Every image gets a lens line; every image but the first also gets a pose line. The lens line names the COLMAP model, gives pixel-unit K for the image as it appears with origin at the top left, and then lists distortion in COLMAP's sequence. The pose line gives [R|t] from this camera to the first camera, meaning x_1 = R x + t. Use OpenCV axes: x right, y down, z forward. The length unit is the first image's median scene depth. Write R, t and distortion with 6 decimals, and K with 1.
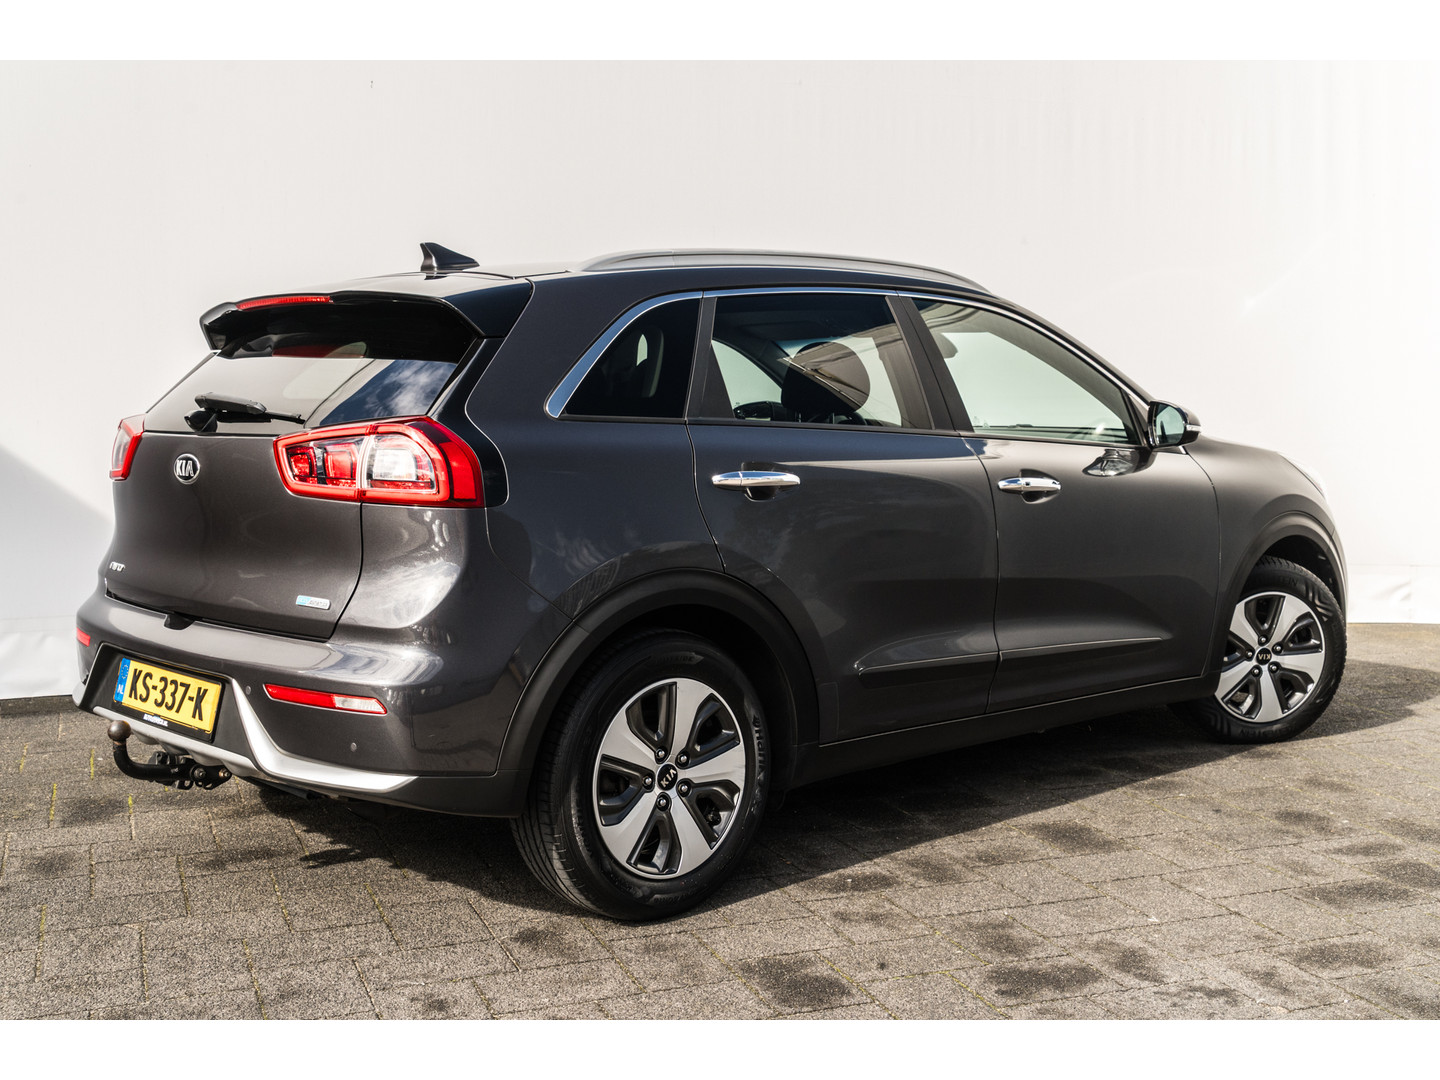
lens RADIAL K [[1597.6, 0, 717.3], [0, 1597.6, 540.1], [0, 0, 1]] dist [0.040790, 0.000000]
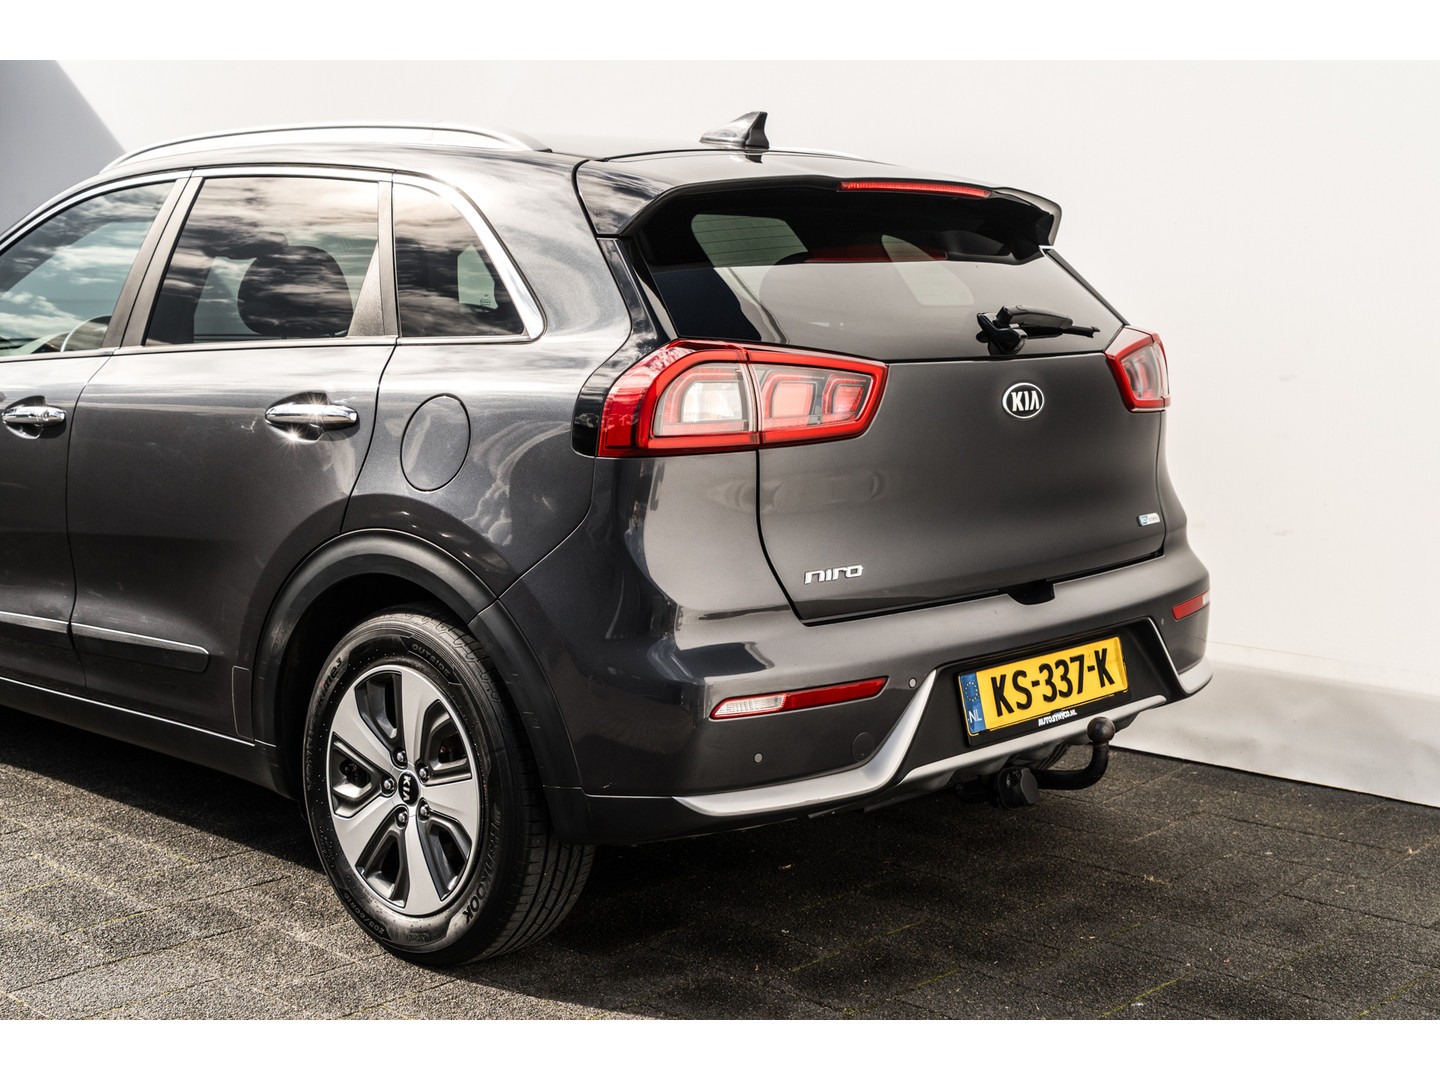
lens RADIAL K [[1879.7, 0, 719.6], [0, 1879.7, 541.8], [0, 0, 1]] dist [0.258111, 0.000000]
pose [[-0.086490, -0.133711, 0.987239, -1.304299], [0.086154, 0.986236, 0.141123, -0.126406], [-0.992521, 0.097260, -0.073780, 1.275844]]
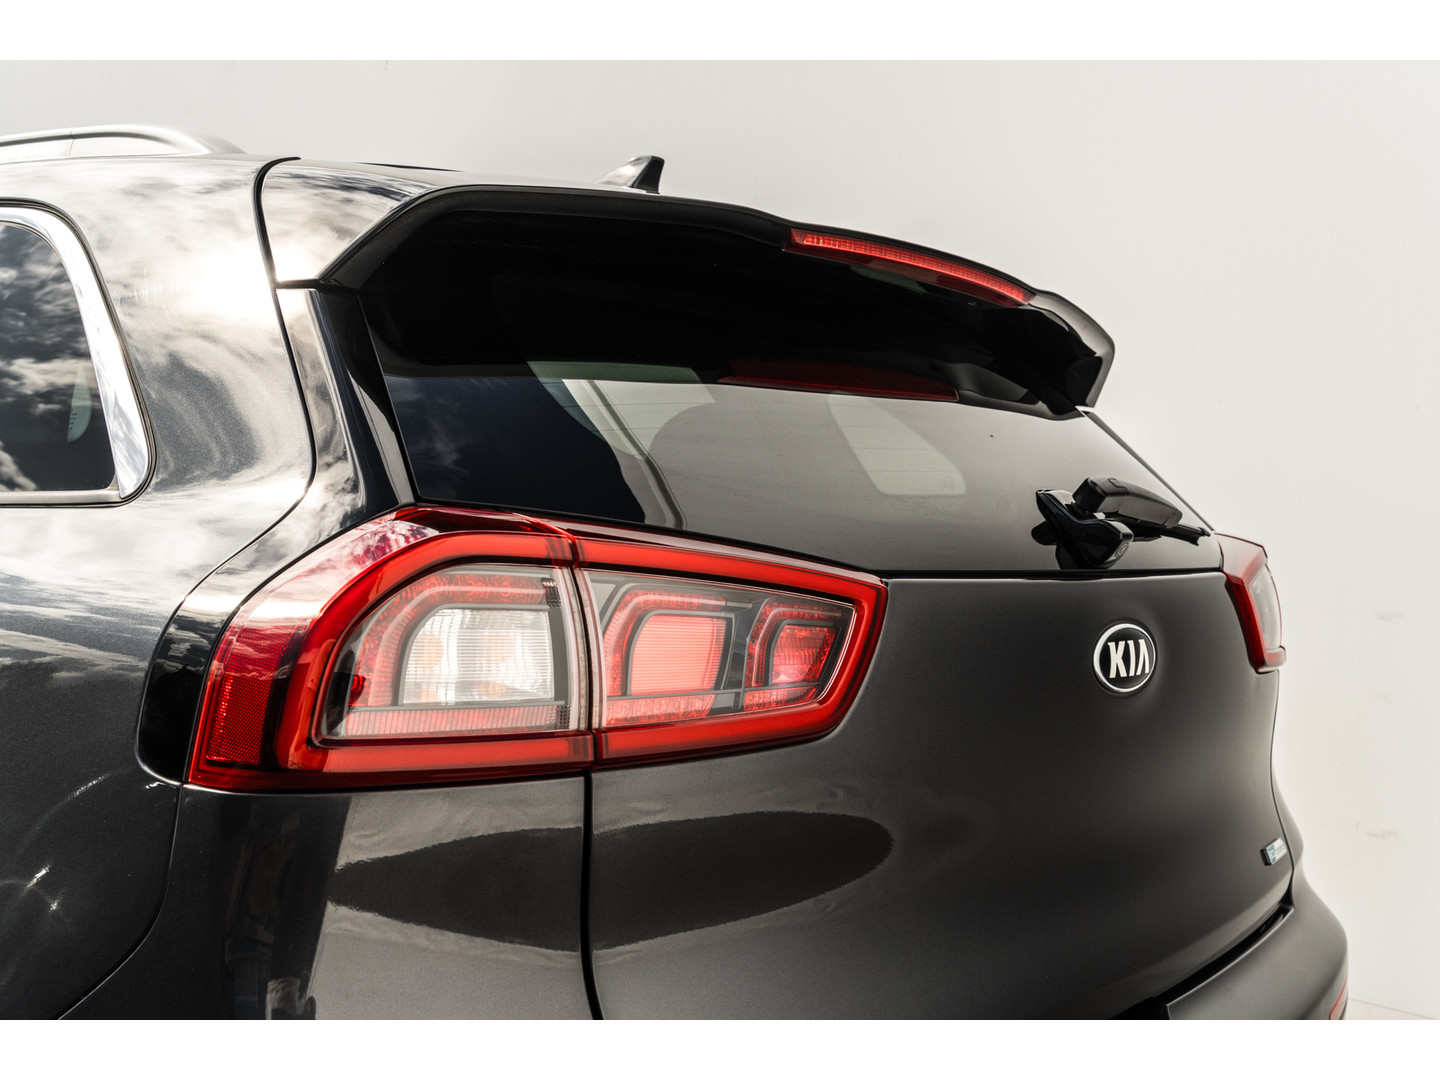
lens RADIAL K [[1532.4, 0, 714.8], [0, 1532.4, 536.2], [0, 0, 1]] dist [0.016254, 0.000000]
pose [[-0.126135, -0.031992, 0.991497, -0.740059], [0.044303, 0.998301, 0.037848, -0.100098], [-0.991023, 0.048700, -0.124503, 1.201025]]
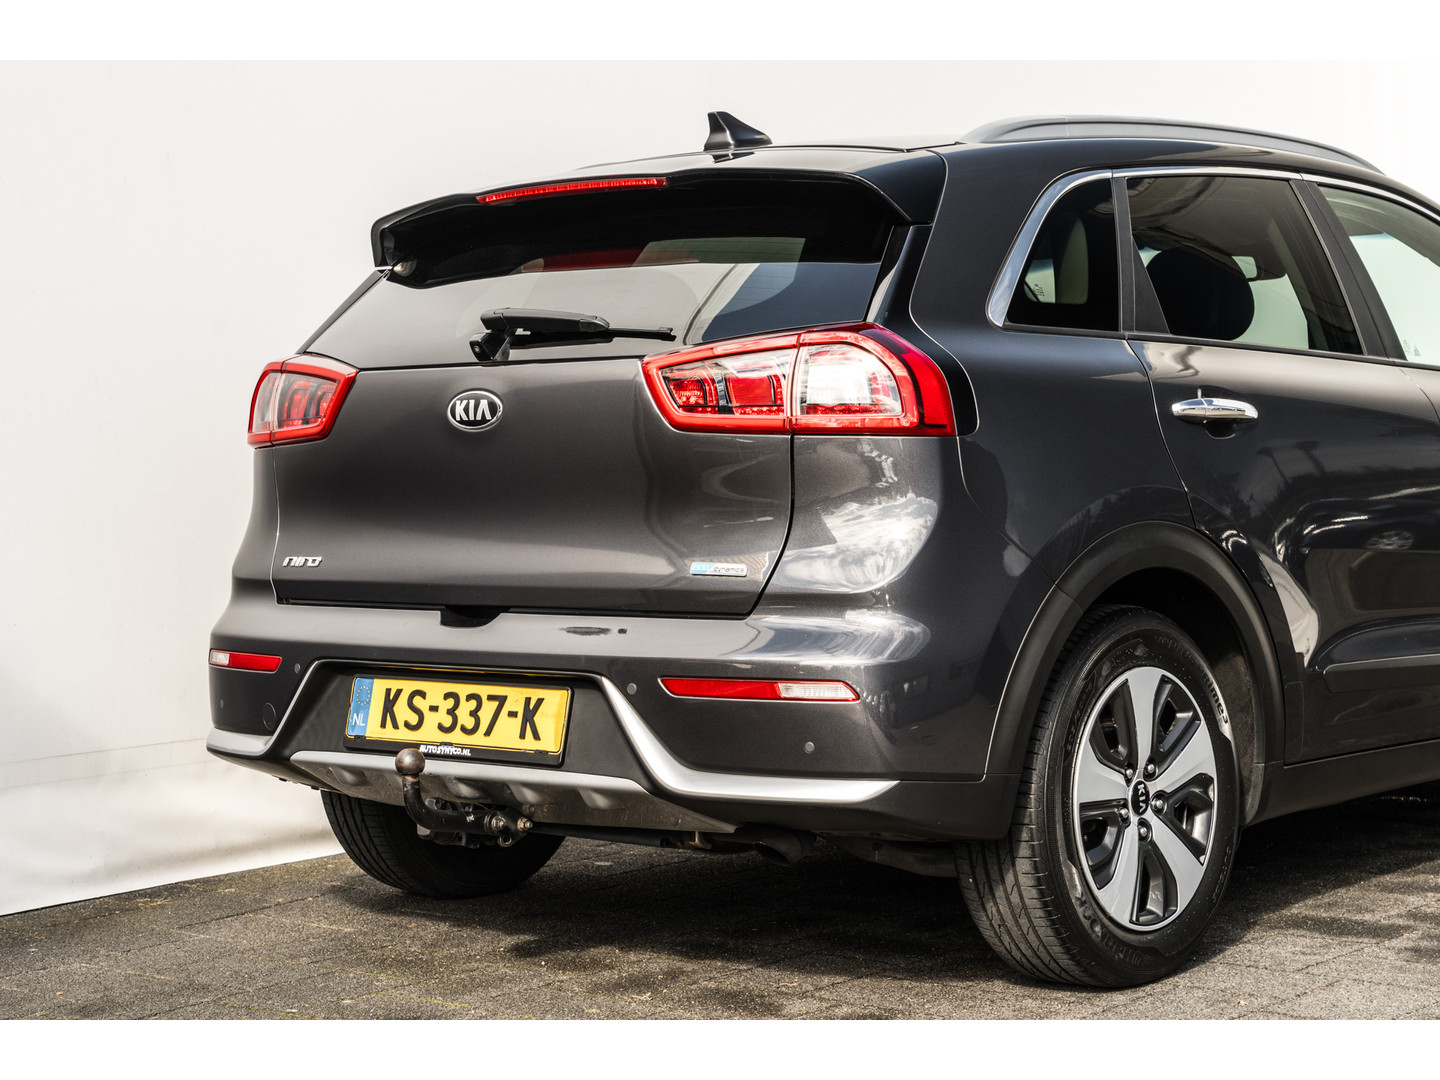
lens RADIAL K [[2734.9, 0, 720.7], [0, 2734.9, 534.4], [0, 0, 1]] dist [-0.040700, 0.000000]
pose [[0.992935, -0.027001, 0.115543, -0.380538], [0.032815, 0.998274, -0.048714, 0.081330], [-0.114028, 0.052162, 0.992107, -0.278246]]
